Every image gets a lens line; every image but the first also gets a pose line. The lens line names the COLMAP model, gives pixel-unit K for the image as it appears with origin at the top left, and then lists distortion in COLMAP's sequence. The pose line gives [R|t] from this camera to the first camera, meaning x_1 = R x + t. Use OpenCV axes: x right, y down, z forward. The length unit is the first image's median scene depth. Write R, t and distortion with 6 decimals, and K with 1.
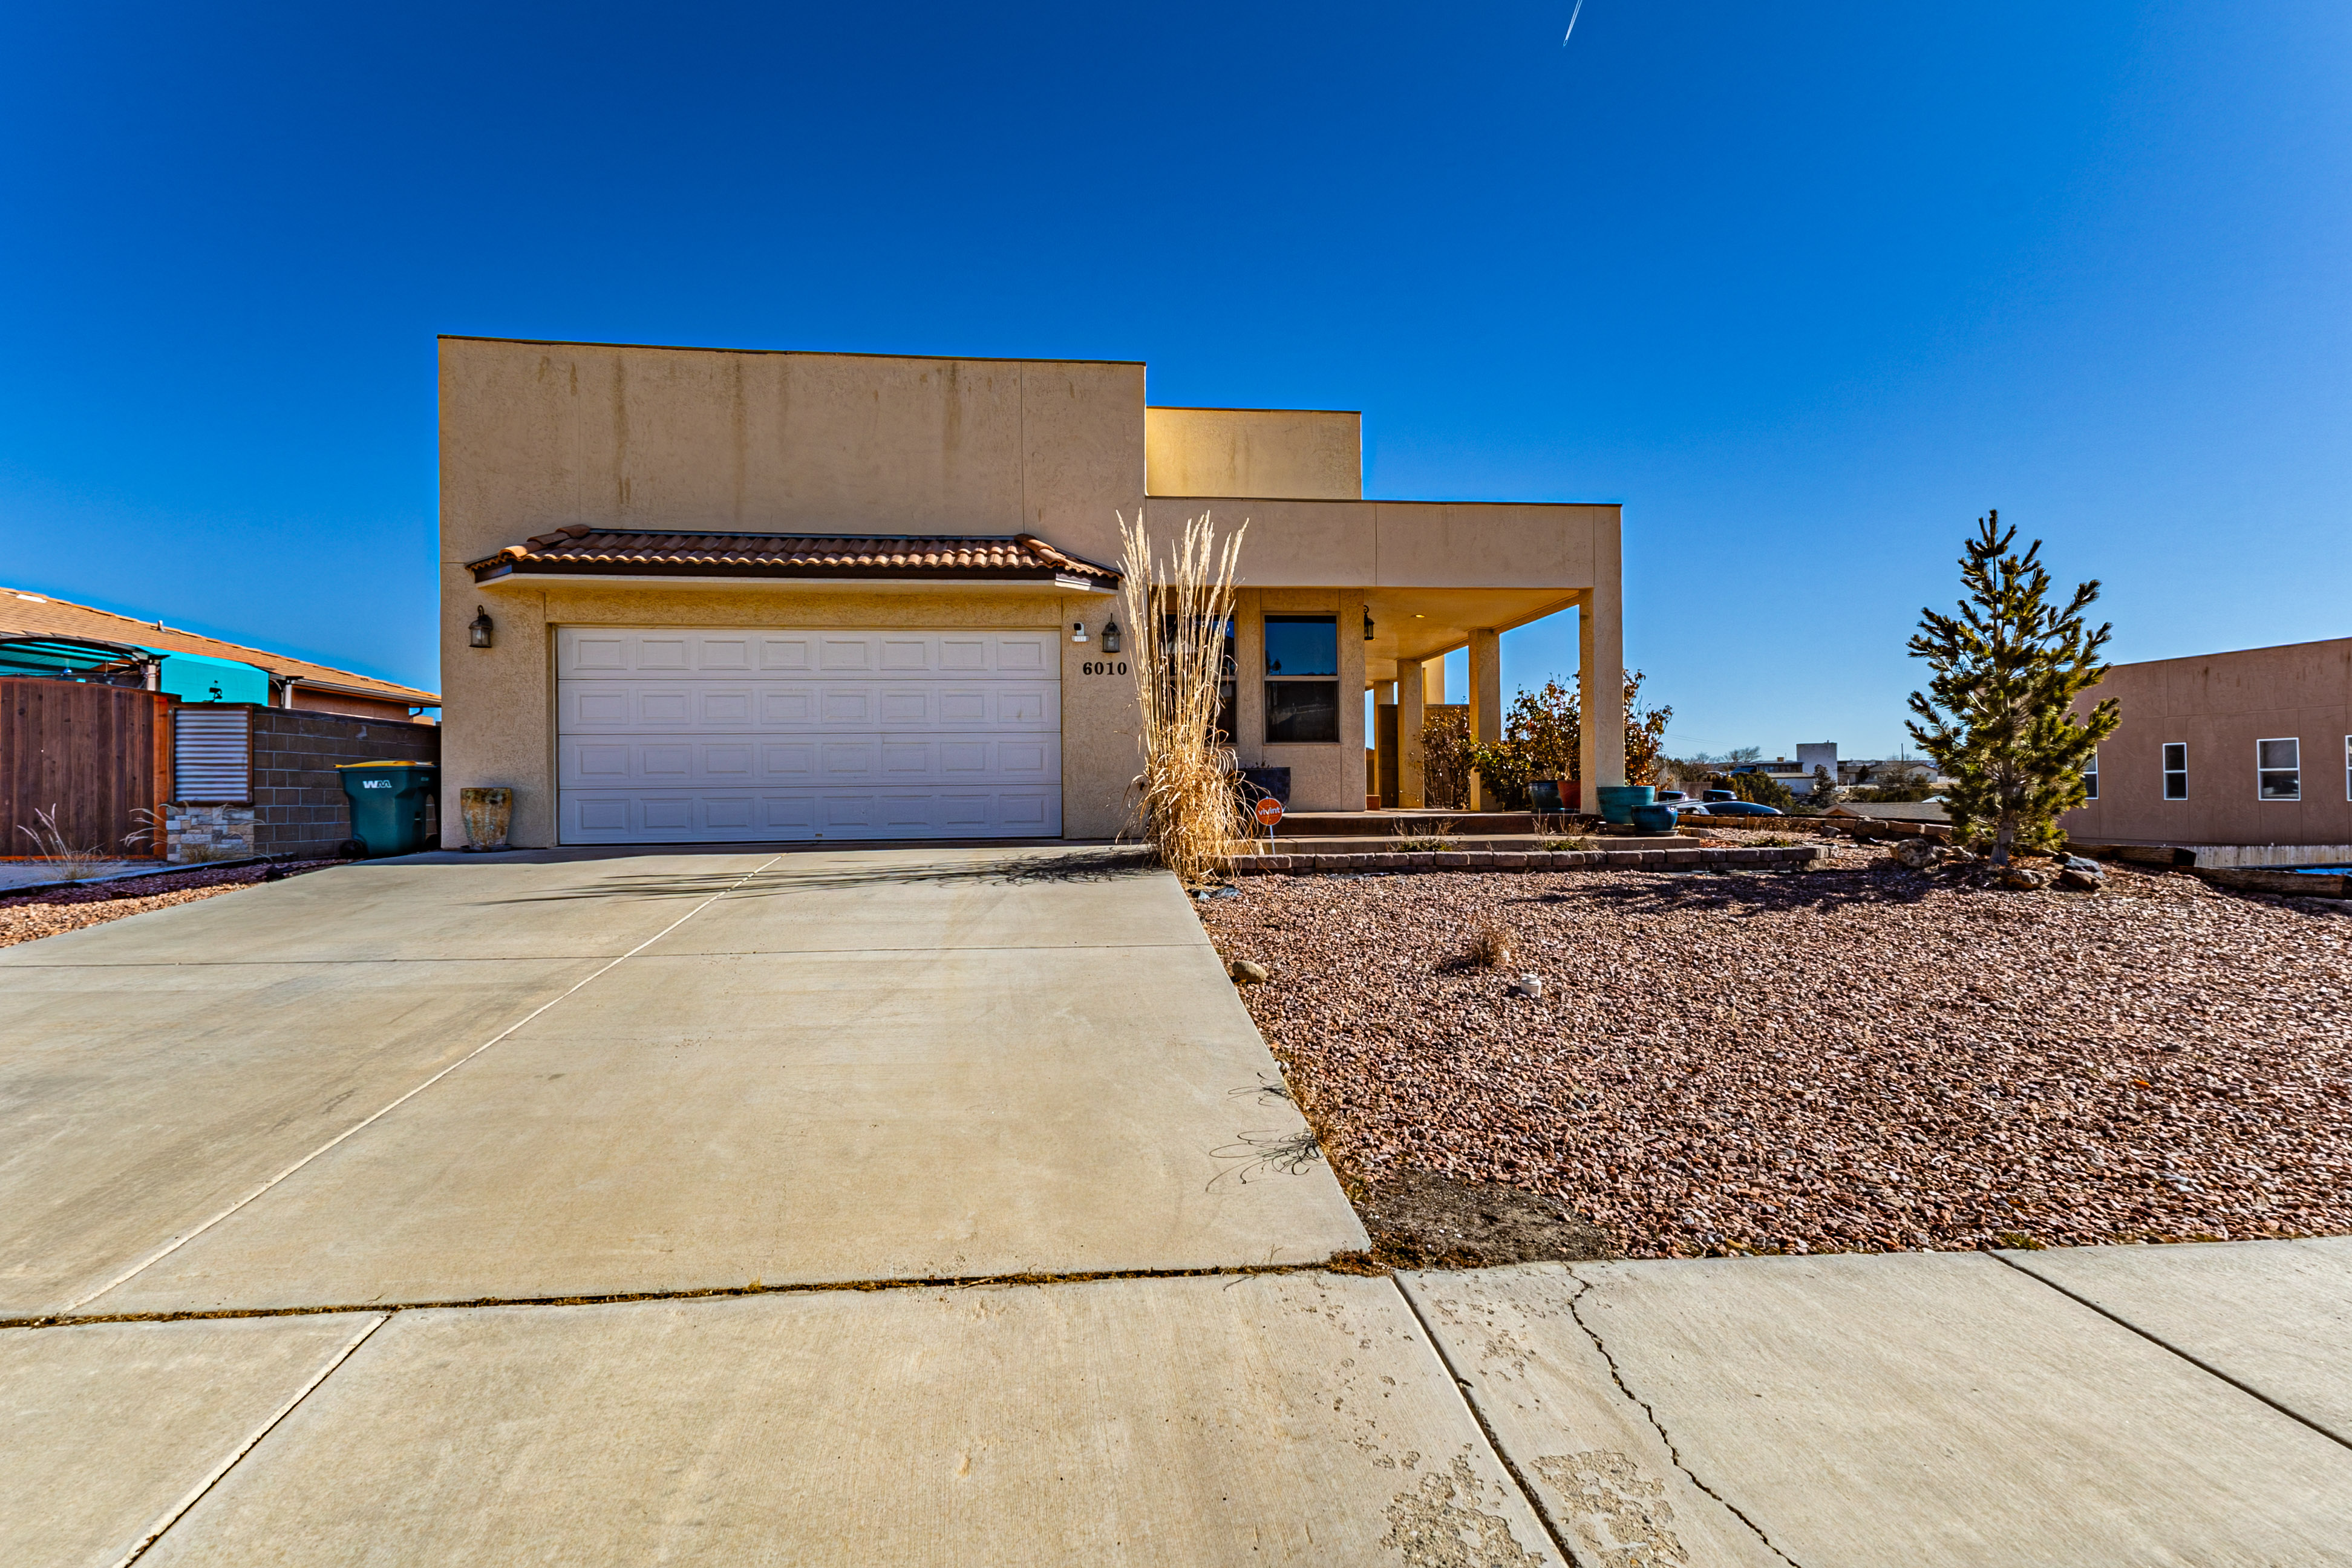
lens RADIAL K [[1071.6, 0, 1178.0], [0, 1071.6, 781.5], [0, 0, 1]] dist [0.028554, -0.008760]
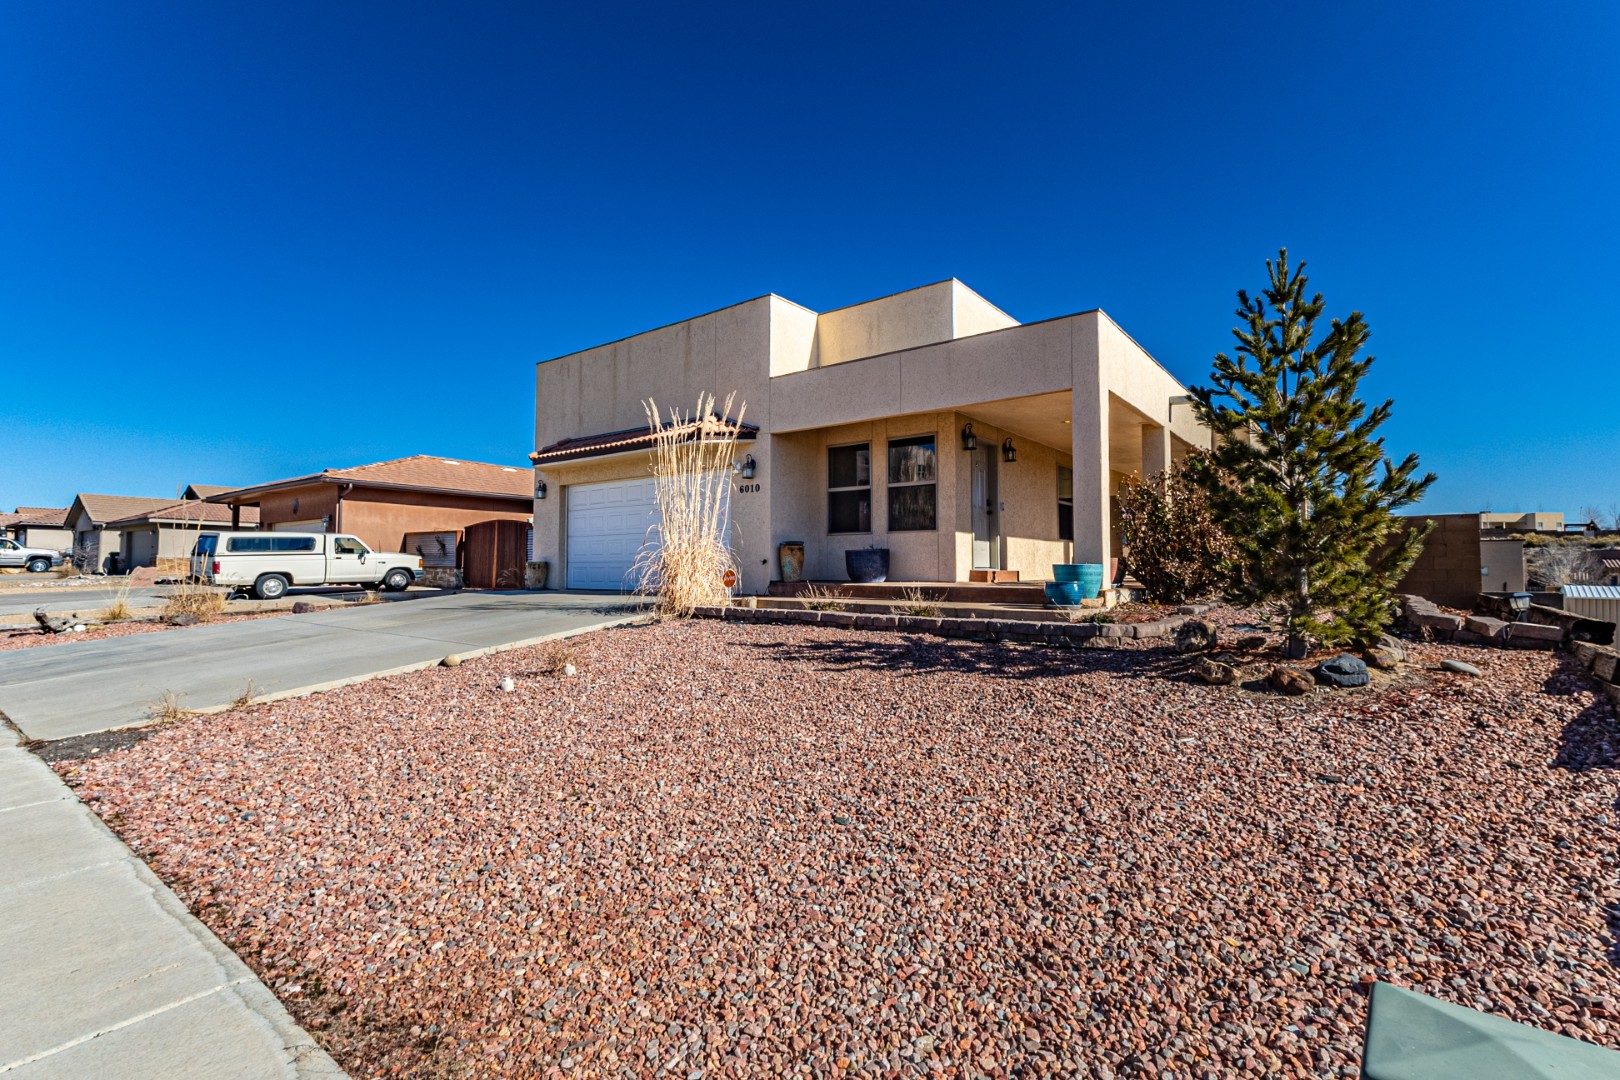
lens RADIAL K [[738.1, 0, 811.4], [0, 738.1, 538.2], [0, 0, 1]] dist [0.028554, -0.008760]
pose [[0.723735, -0.019018, -0.689816, 0.765624], [-0.000510, 0.999605, -0.028093, -0.000294], [0.690078, 0.020684, 0.723440, 0.268271]]
